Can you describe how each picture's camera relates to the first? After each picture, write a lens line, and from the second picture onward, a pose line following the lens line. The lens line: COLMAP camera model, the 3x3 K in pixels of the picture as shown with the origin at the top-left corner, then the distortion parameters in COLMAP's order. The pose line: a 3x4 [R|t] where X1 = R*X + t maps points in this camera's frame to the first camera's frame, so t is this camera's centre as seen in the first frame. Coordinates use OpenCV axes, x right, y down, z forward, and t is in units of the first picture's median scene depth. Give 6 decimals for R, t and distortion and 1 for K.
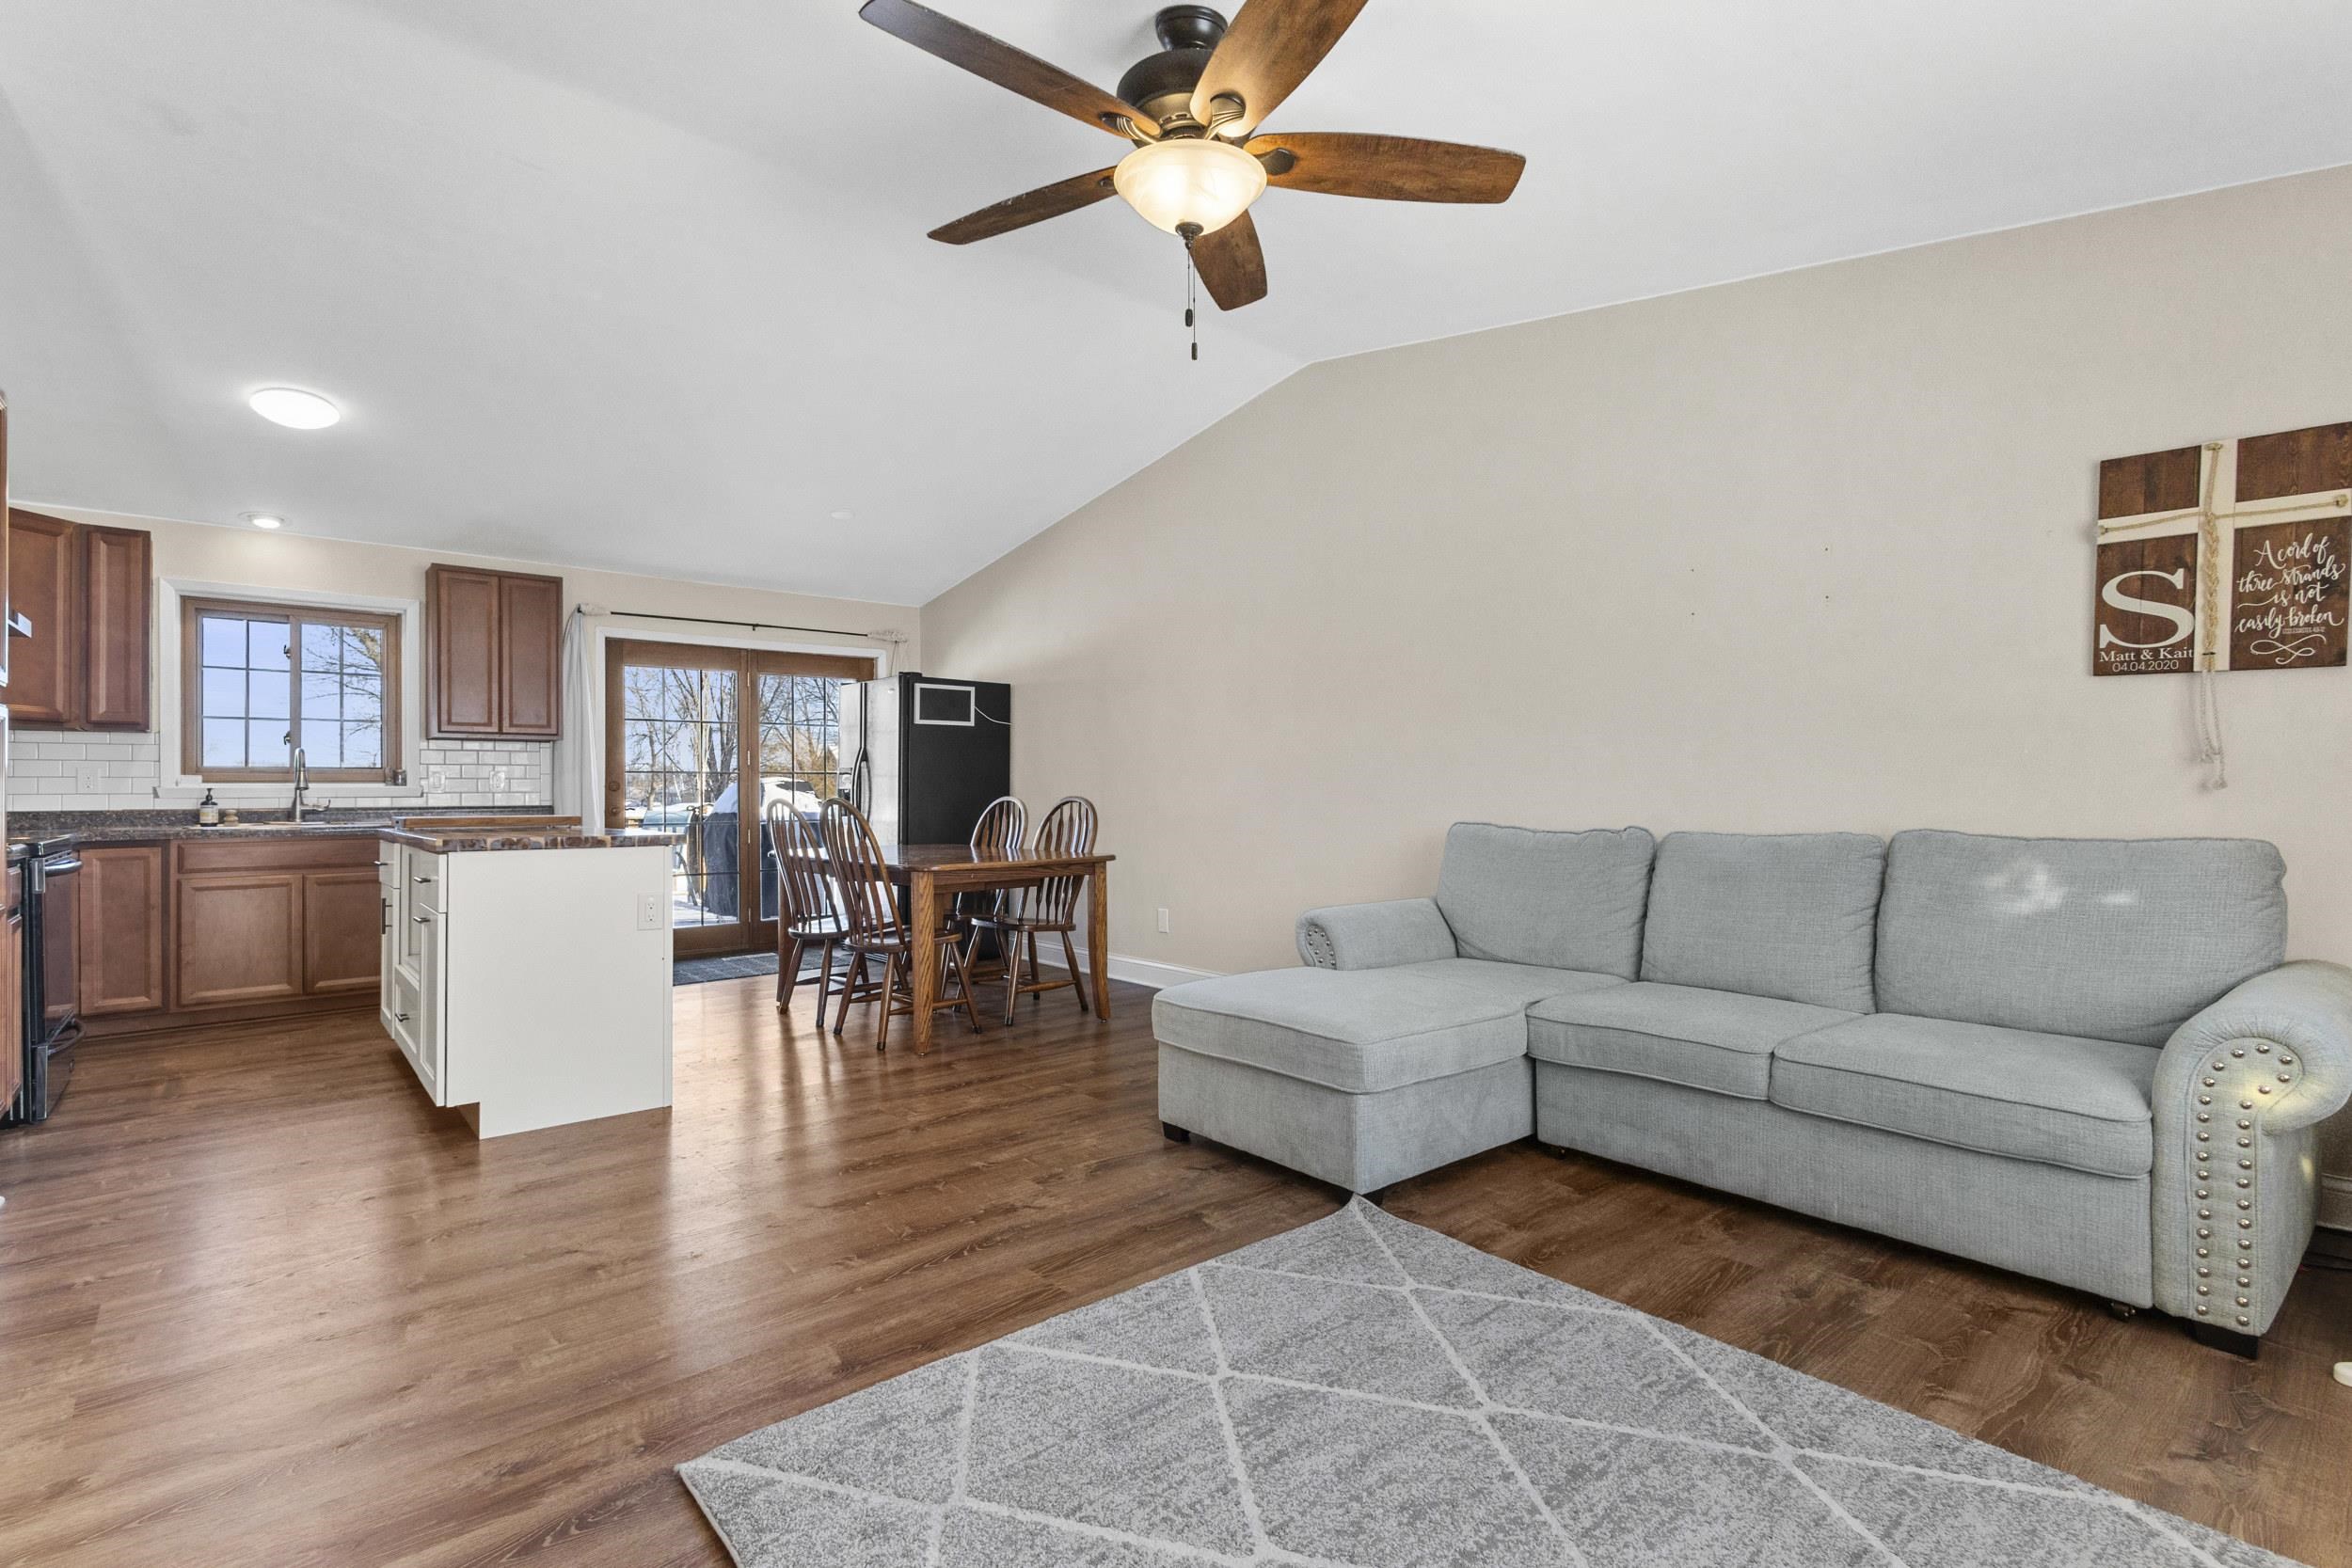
lens RADIAL K [[1098.6, 0, 1156.2], [0, 1098.6, 788.8], [0, 0, 1]] dist [0.004901, -0.001305]
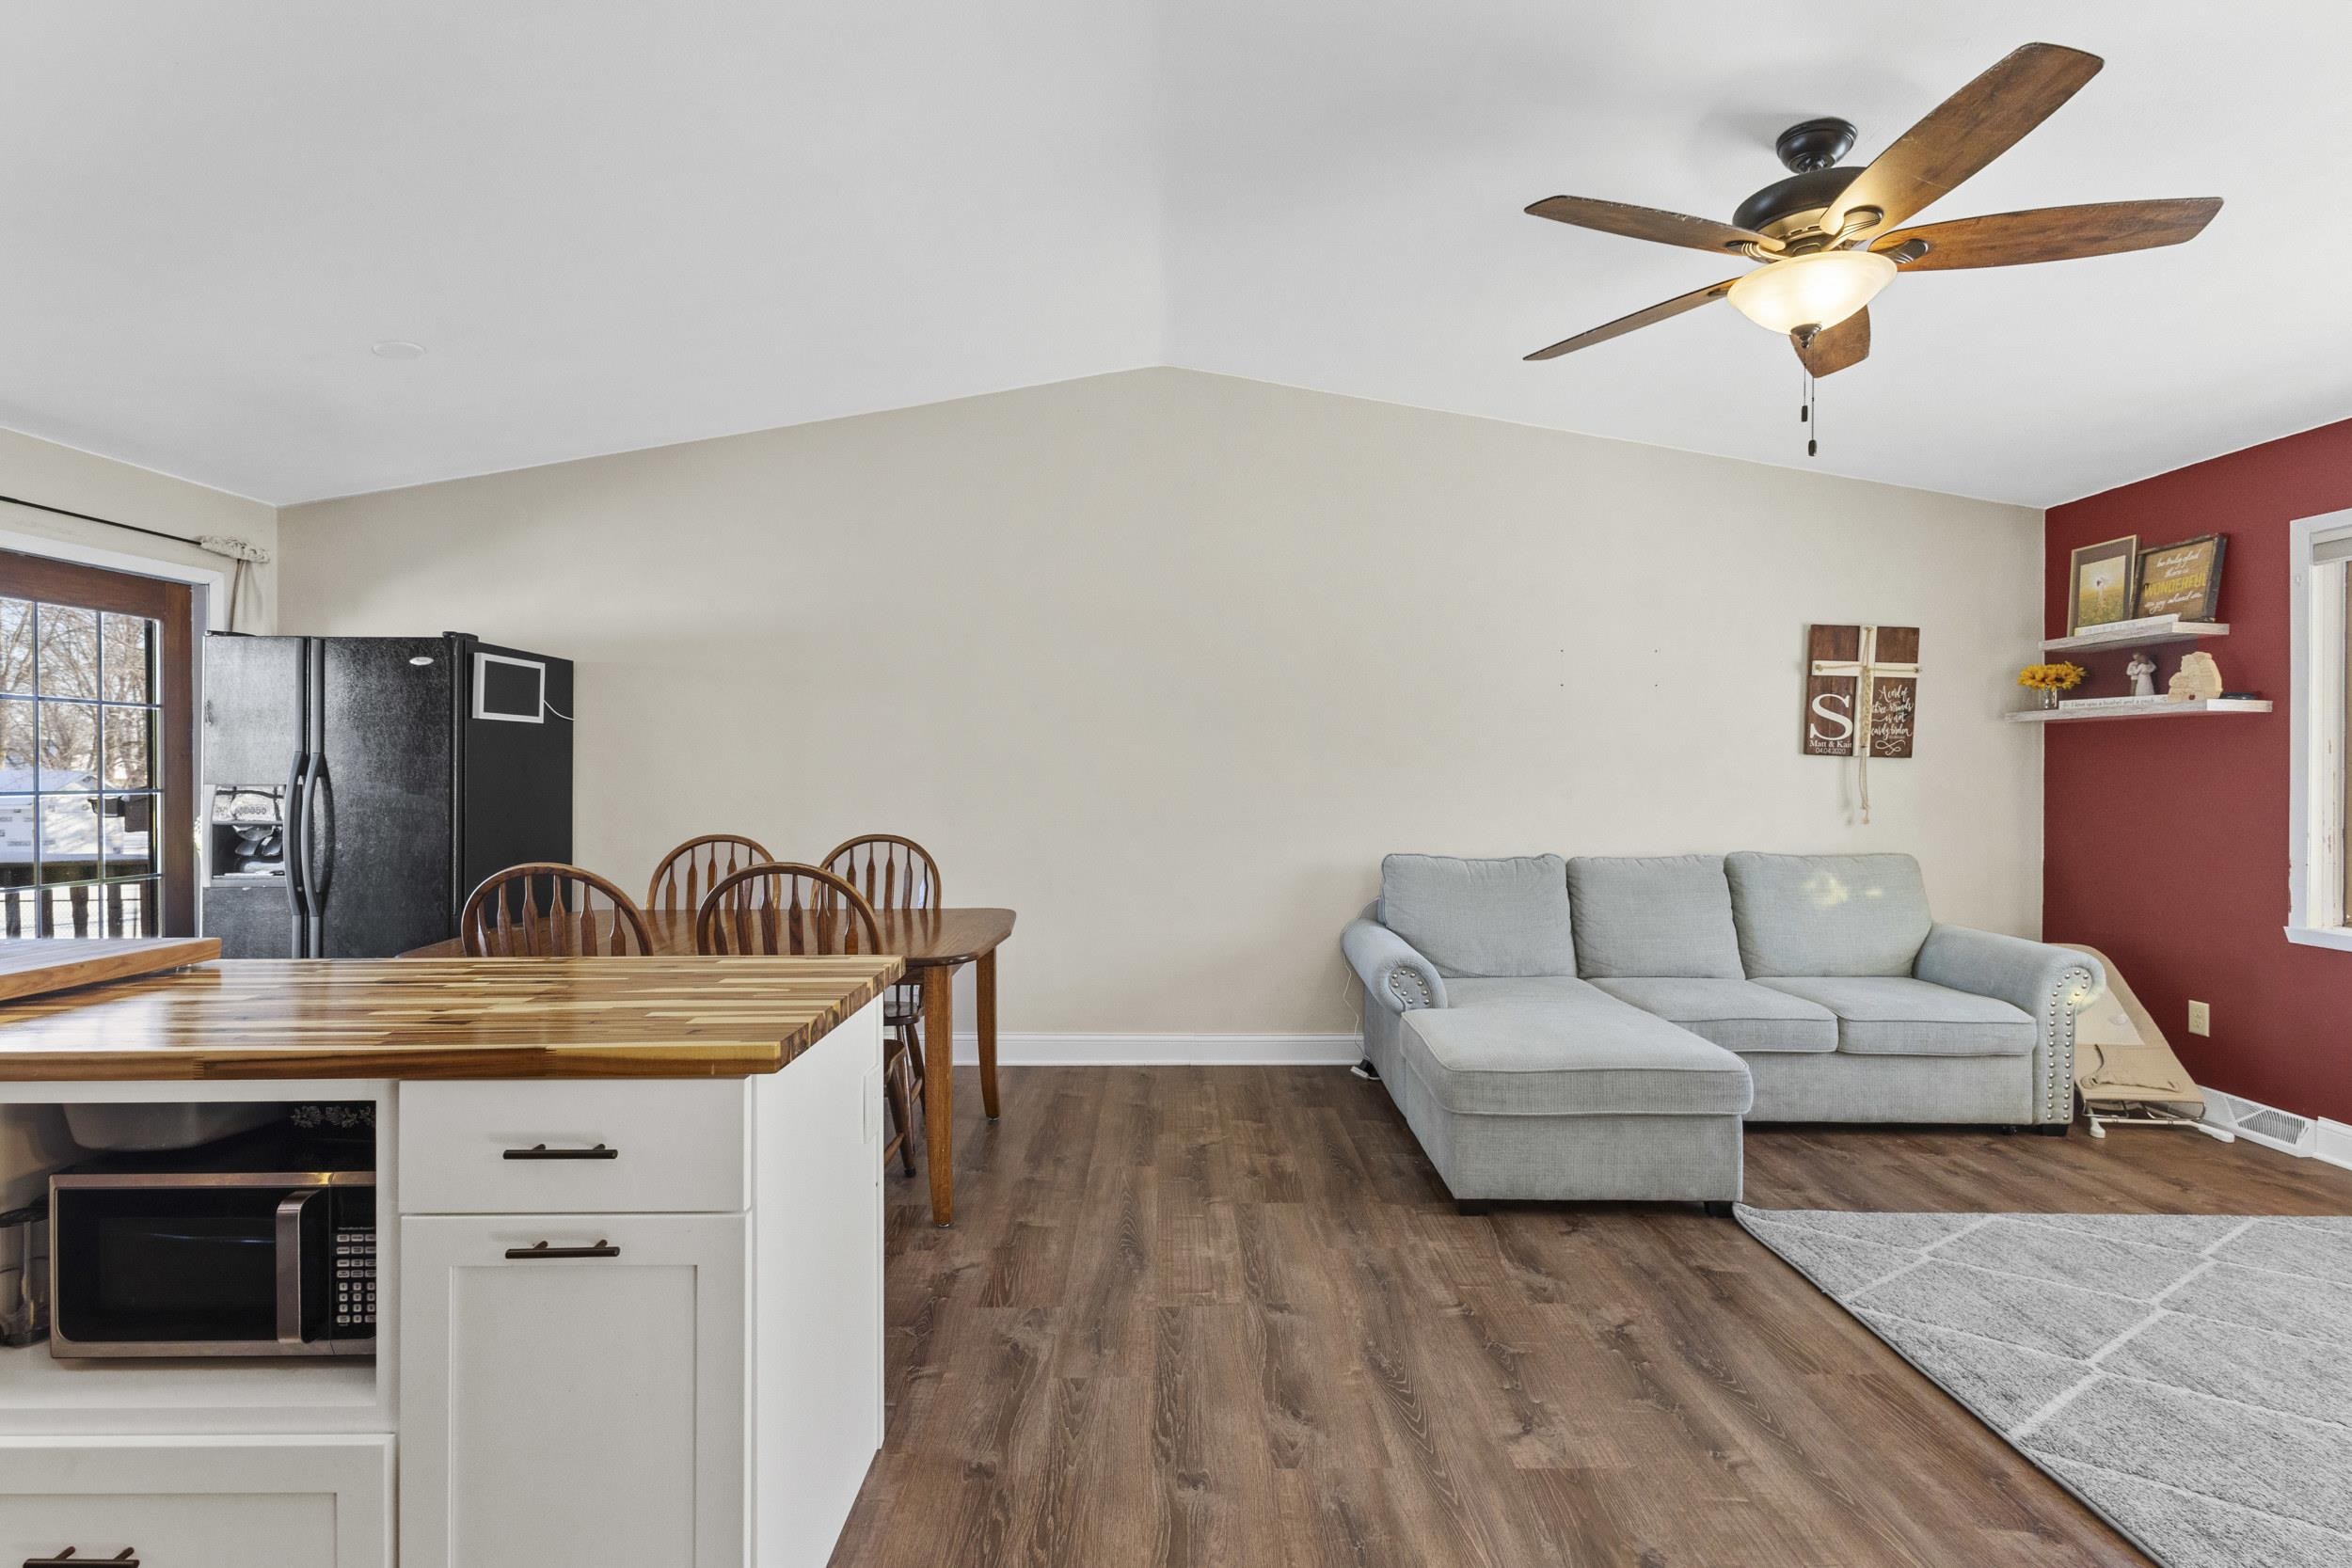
lens RADIAL K [[1098.6, 0, 1179.2], [0, 1098.6, 780.0], [0, 0, 1]] dist [0.004901, -0.001305]
pose [[0.634961, -0.001185, 0.772543, -1.078440], [-0.005723, 0.999964, 0.006238, -0.074714], [-0.772523, -0.008382, 0.634932, 0.732303]]
